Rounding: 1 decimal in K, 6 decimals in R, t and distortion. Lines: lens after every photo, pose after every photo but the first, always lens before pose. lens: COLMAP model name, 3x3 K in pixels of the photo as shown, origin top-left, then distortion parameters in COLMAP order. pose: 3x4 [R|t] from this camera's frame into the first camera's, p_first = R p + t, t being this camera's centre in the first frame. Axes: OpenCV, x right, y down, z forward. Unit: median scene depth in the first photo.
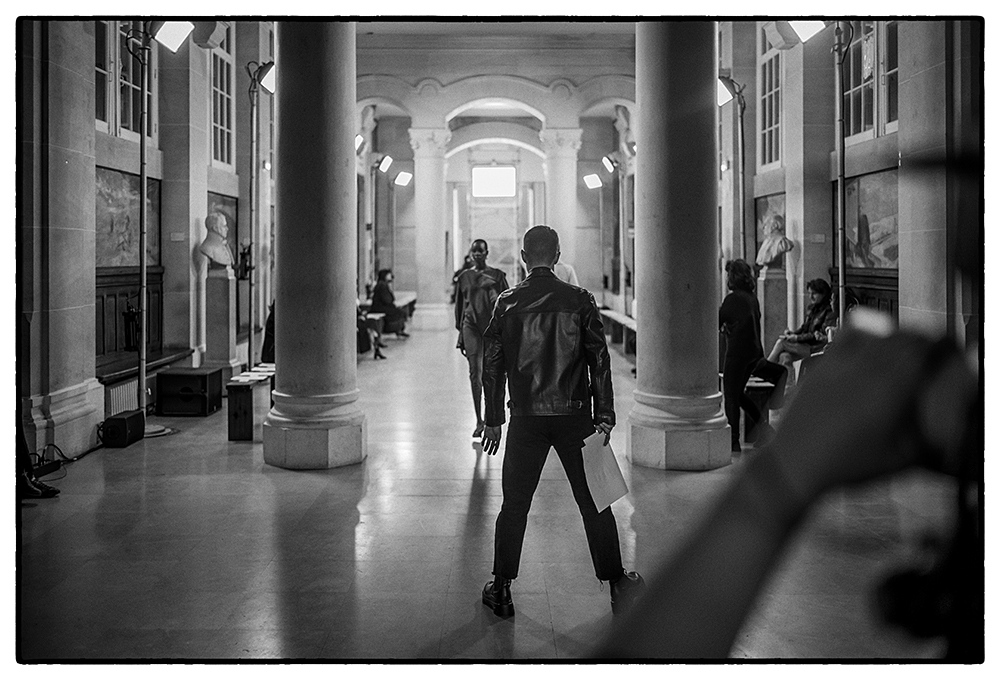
lens RADIAL K [[1011.4, 0, 500.3], [0, 1011.4, 248.9], [0, 0, 1]] dist [0.001325, 0.001164]
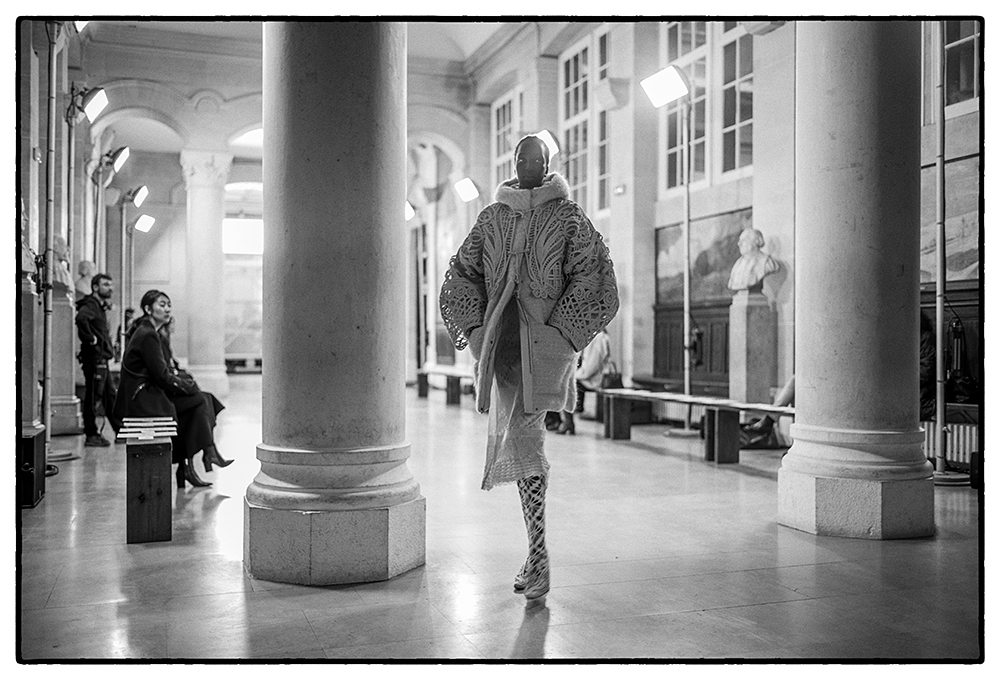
lens RADIAL K [[963.0, 0, 500.0], [0, 963.0, 340.0], [0, 0, 1]] dist [0.001888, 0.002540]
pose [[0.940749, 0.001462, 0.339101, -0.210362], [-0.001900, 0.999998, 0.000960, 0.061546], [-0.339099, -0.001547, 0.940749, 0.347632]]
